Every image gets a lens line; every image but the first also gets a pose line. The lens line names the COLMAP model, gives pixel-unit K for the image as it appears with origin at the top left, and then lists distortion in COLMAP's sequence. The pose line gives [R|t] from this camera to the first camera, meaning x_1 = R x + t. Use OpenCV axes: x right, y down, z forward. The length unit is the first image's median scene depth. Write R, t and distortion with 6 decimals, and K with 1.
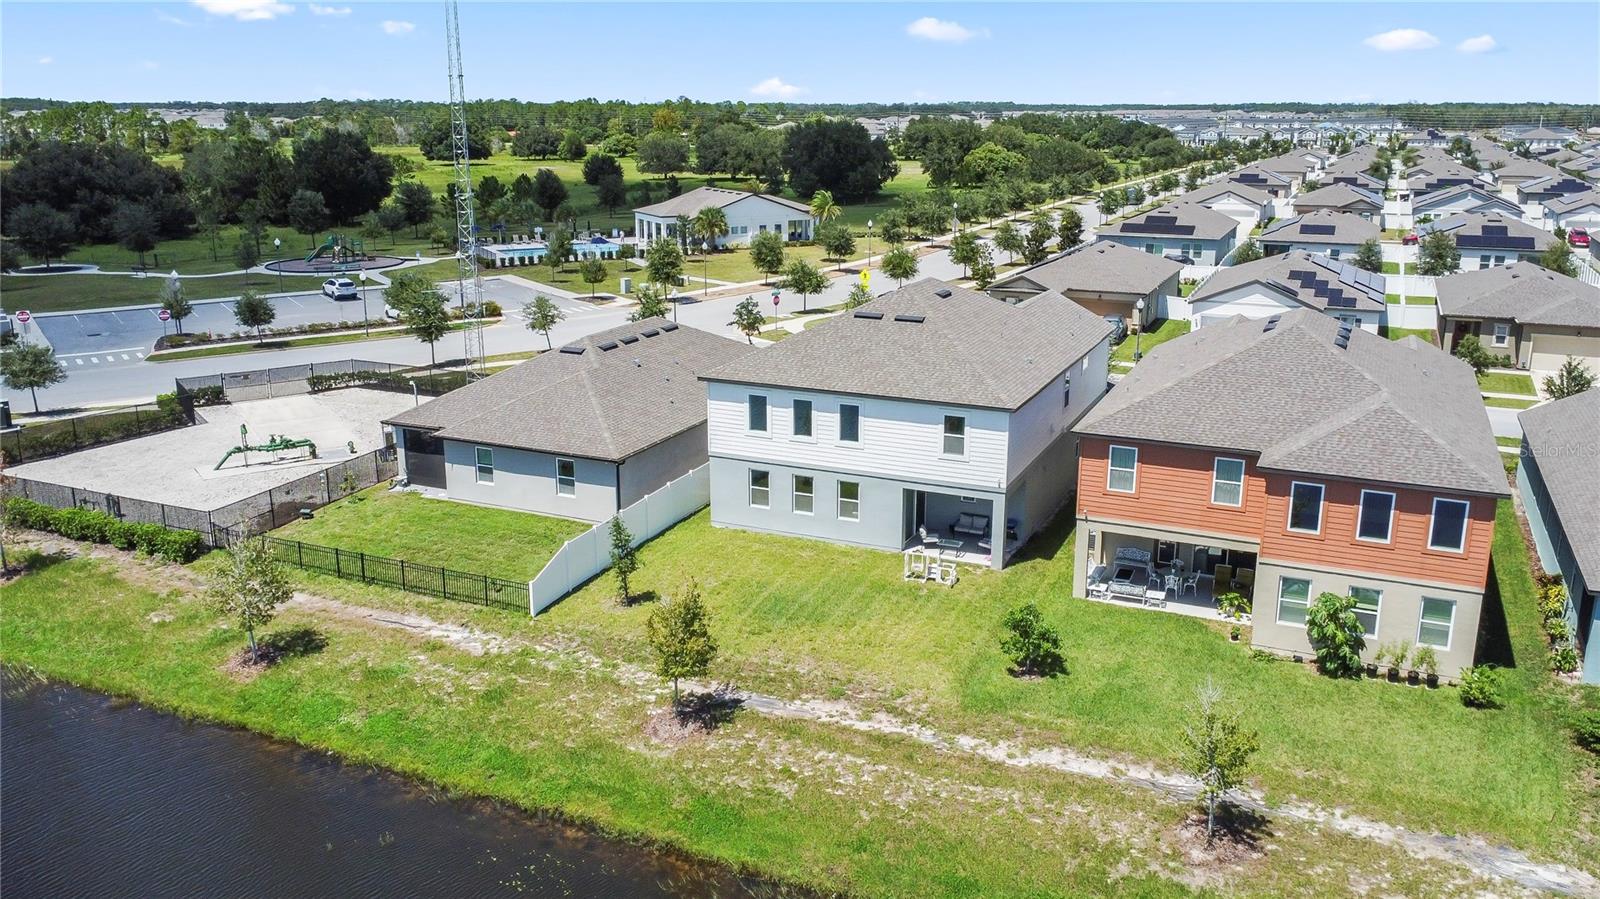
lens RADIAL K [[1246.3, 0, 803.0], [0, 1246.3, 446.9], [0, 0, 1]] dist [0.009789, 0.001490]
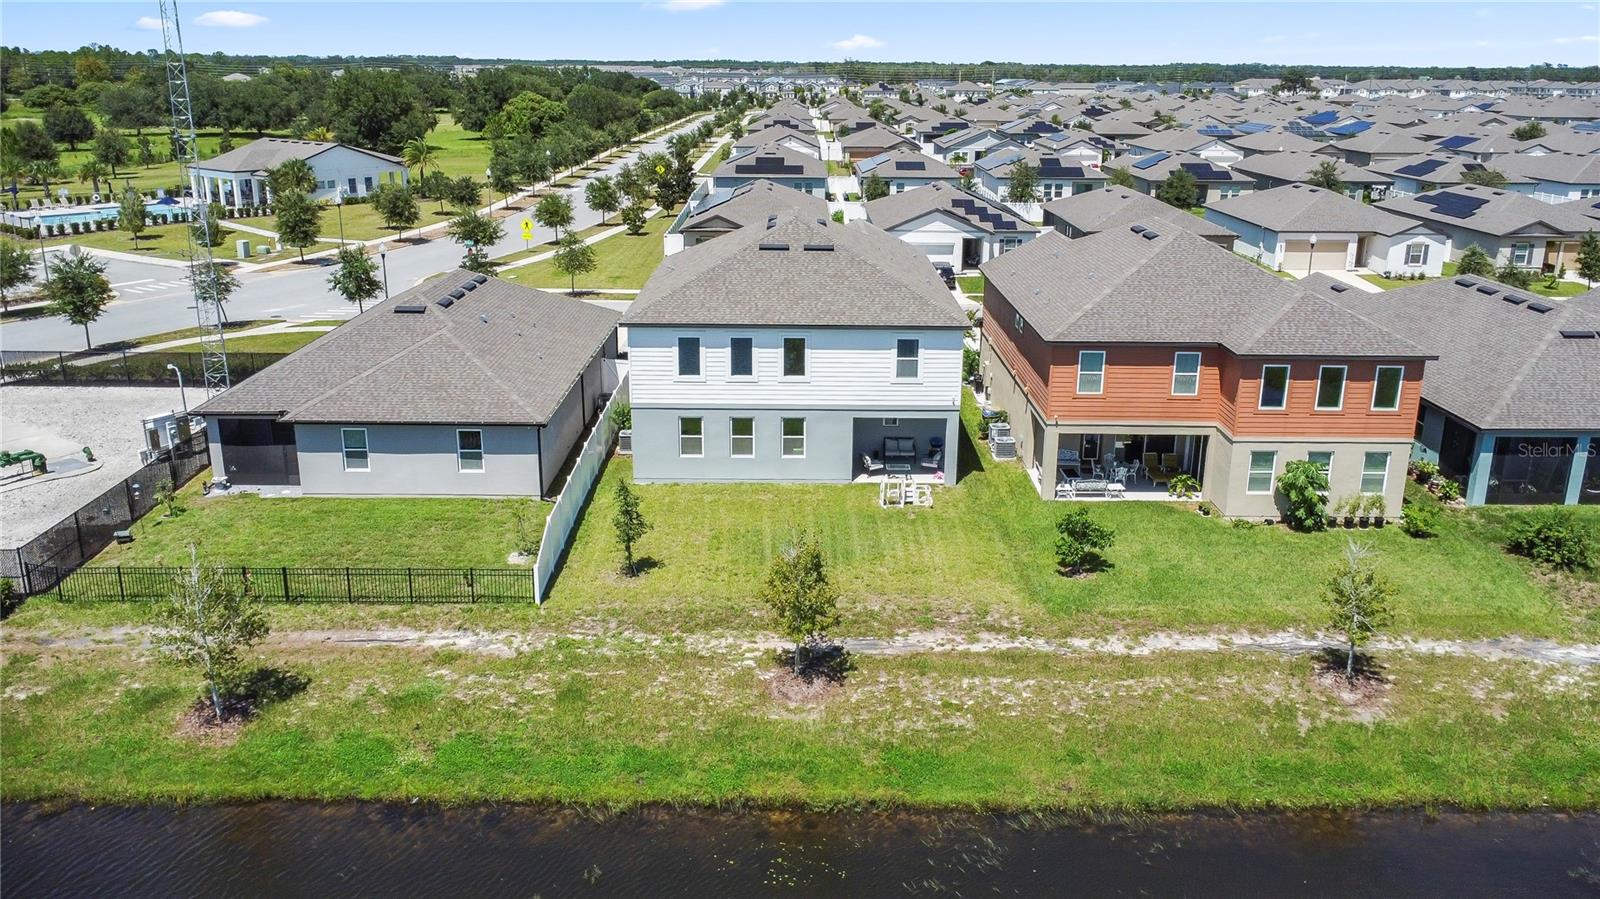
lens RADIAL K [[1219.8, 0, 800.0], [0, 1219.8, 449.5], [0, 0, 1]] dist [0.011632, 0.000166]
pose [[0.910087, -0.118906, 0.396993, -0.373711], [0.102755, 0.992785, 0.061797, -0.006456], [-0.401477, -0.015448, 0.915739, 0.141344]]
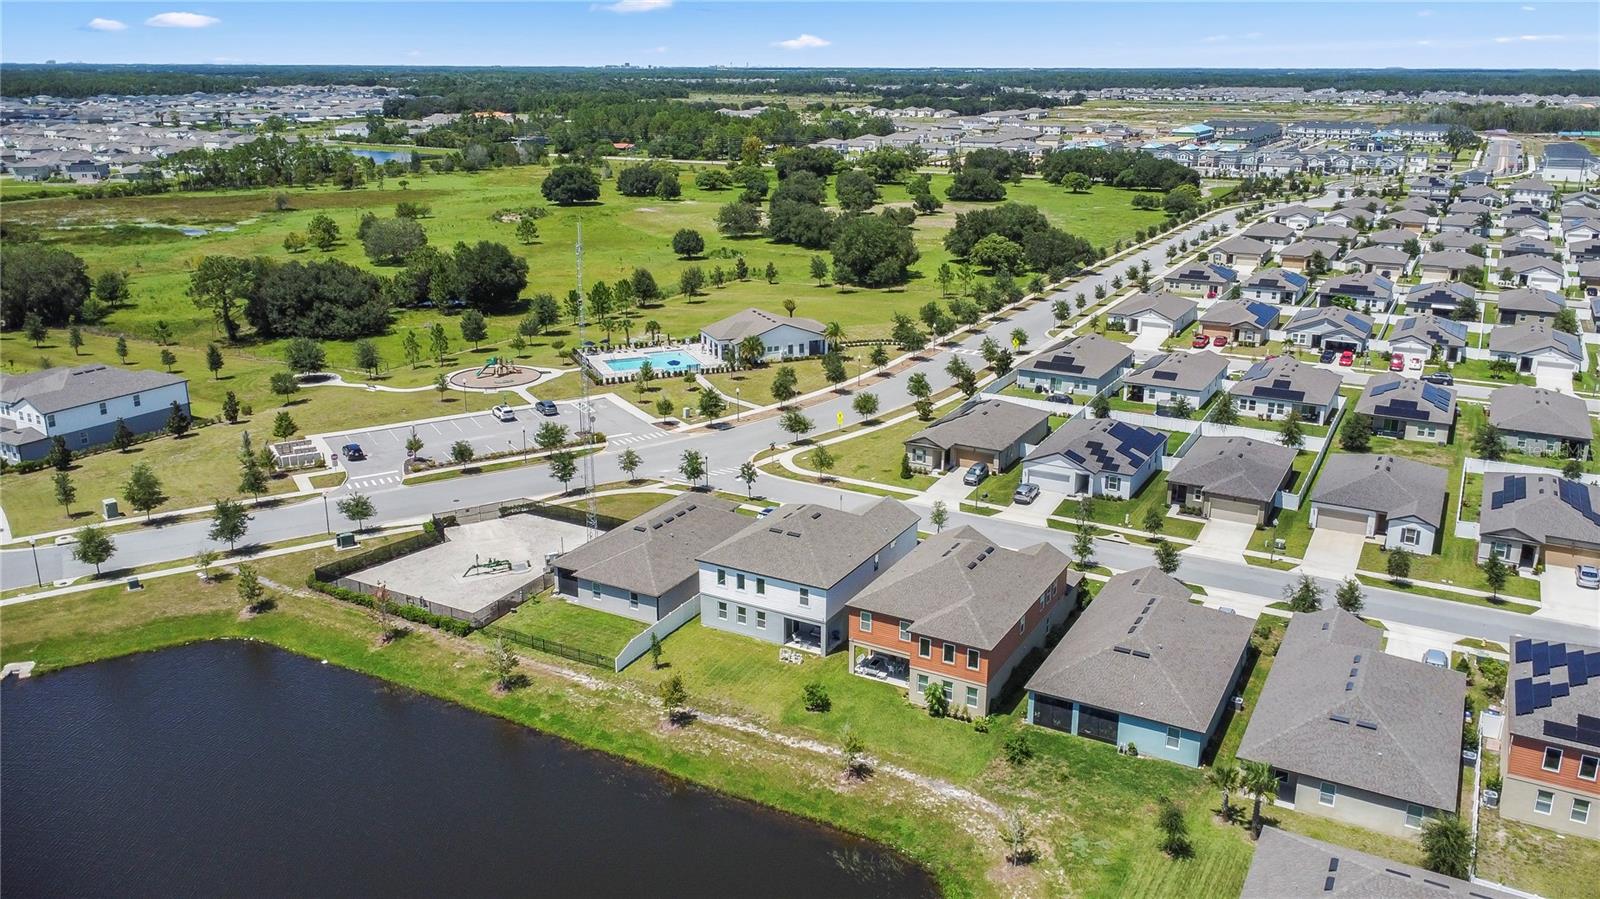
lens RADIAL K [[1219.8, 0, 800.0], [0, 1219.8, 449.5], [0, 0, 1]] dist [0.011632, 0.000166]
pose [[0.996687, 0.025011, -0.077388, 0.290404], [-0.022087, 0.999018, 0.038419, -0.374652], [0.078273, -0.036582, 0.996261, -1.228617]]
